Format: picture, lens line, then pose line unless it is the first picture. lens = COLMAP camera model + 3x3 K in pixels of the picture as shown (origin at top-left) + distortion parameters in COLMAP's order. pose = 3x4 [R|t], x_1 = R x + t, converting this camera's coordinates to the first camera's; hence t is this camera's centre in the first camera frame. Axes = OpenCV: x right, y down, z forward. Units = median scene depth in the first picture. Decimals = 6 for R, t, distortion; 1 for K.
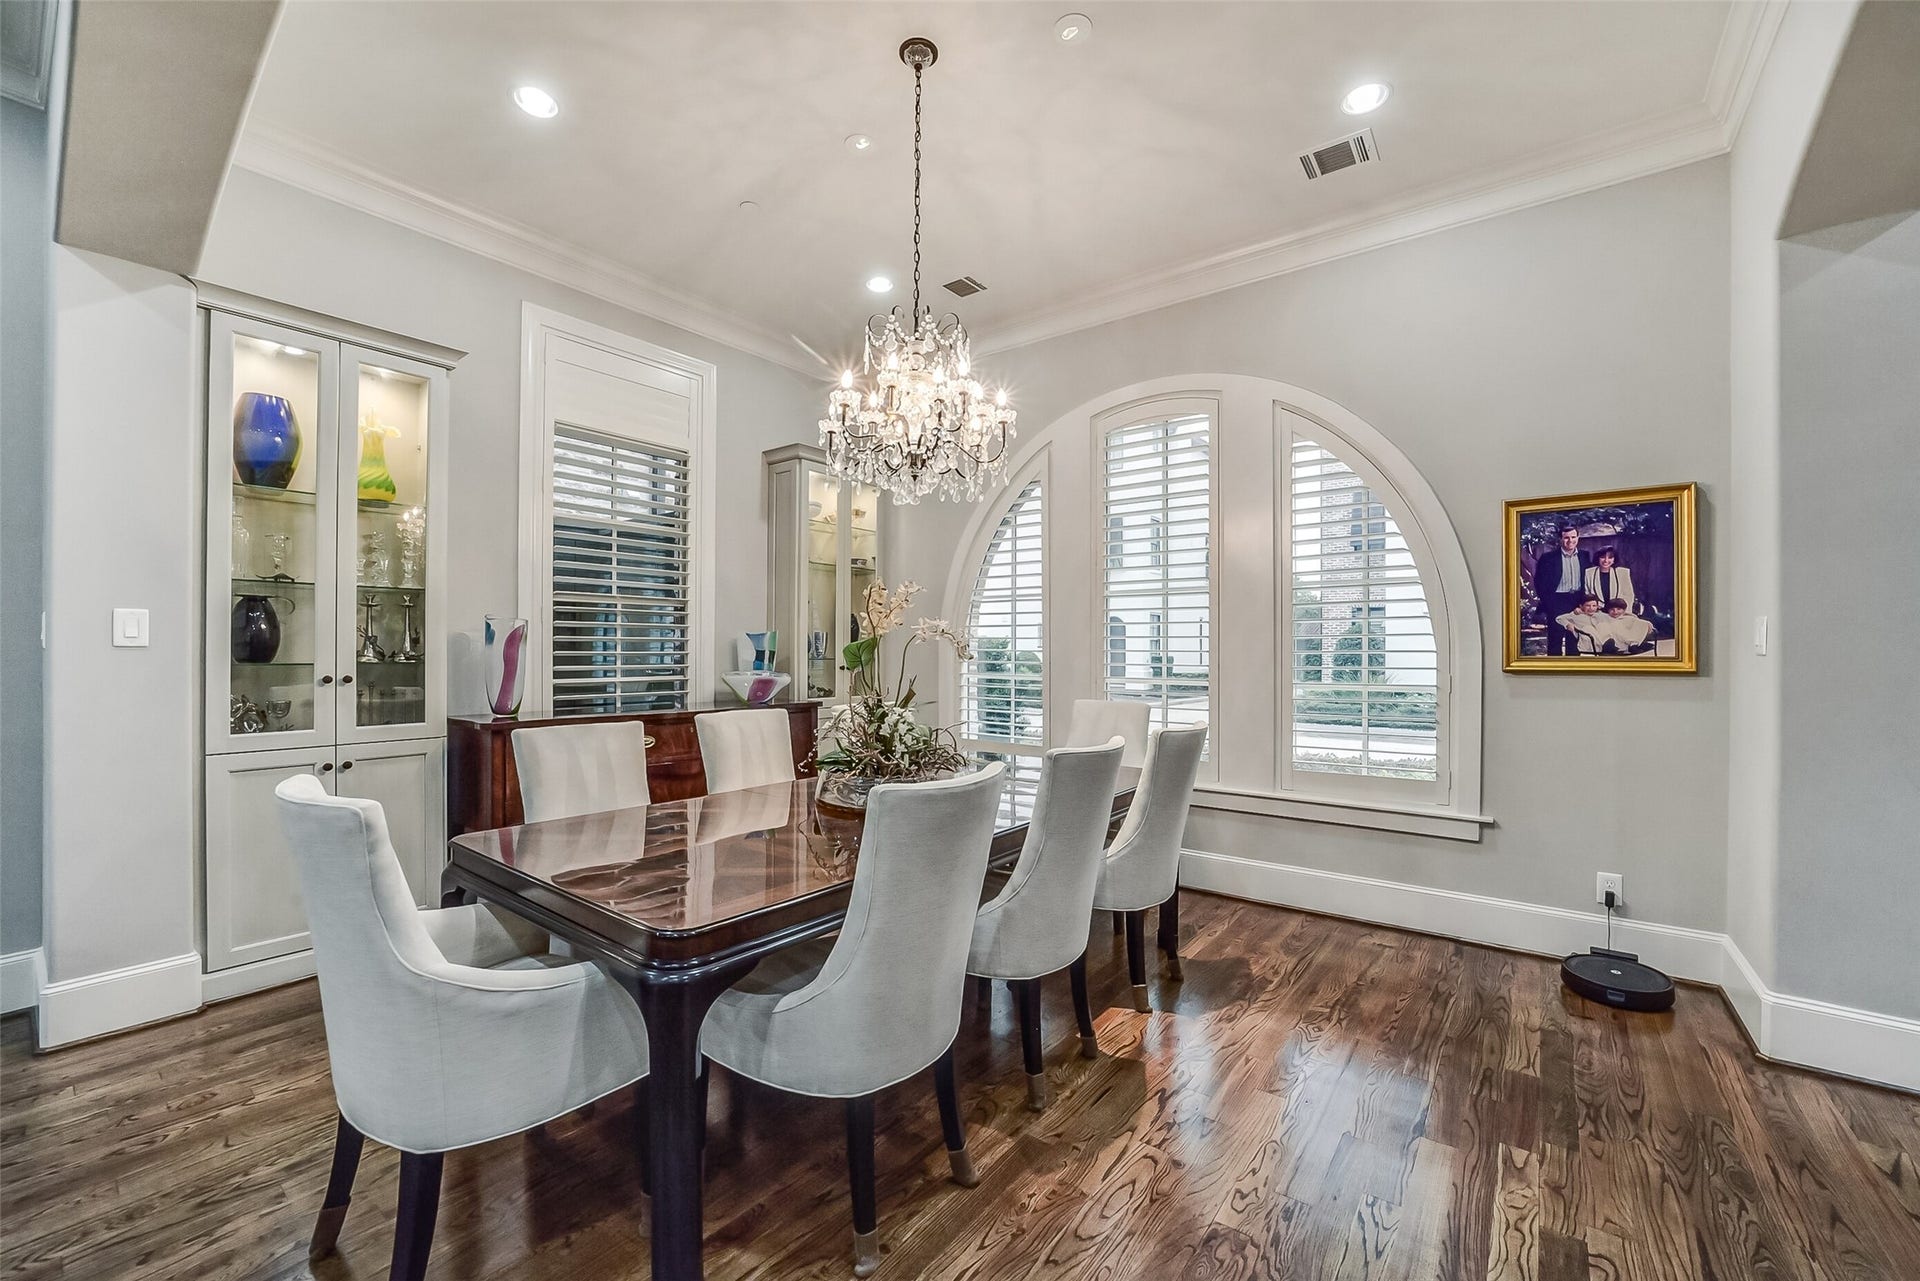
lens RADIAL K [[751.7, 0, 955.5], [0, 751.7, 644.6], [0, 0, 1]] dist [-0.009207, 0.000865]
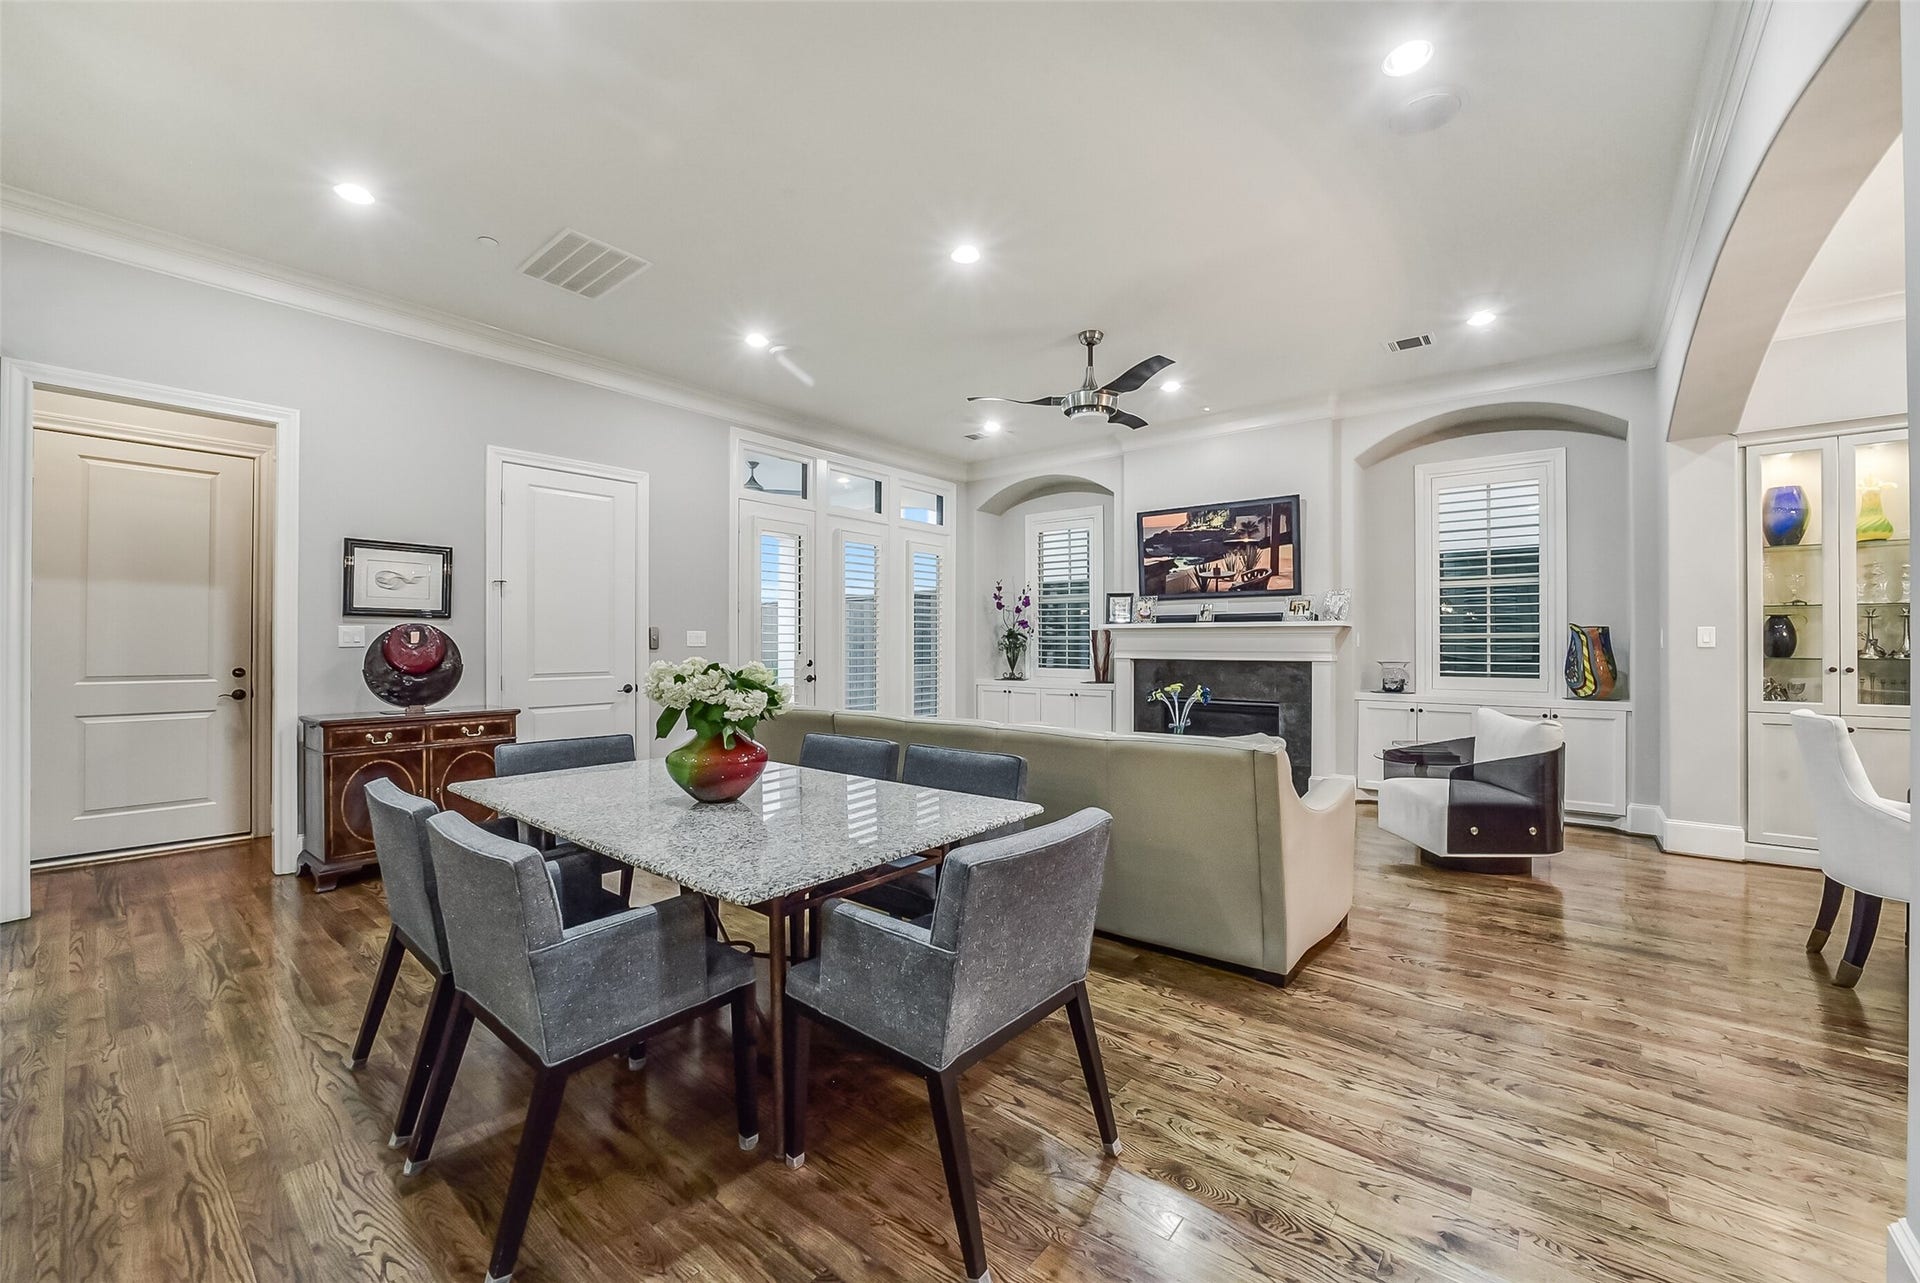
lens RADIAL K [[751.7, 0, 954.4], [0, 751.7, 643.3], [0, 0, 1]] dist [-0.009207, 0.000865]
pose [[-0.028877, -0.008991, -0.999543, 0.658820], [0.002855, 0.999955, -0.009077, 0.003491], [0.999579, -0.003116, -0.028850, -0.671451]]
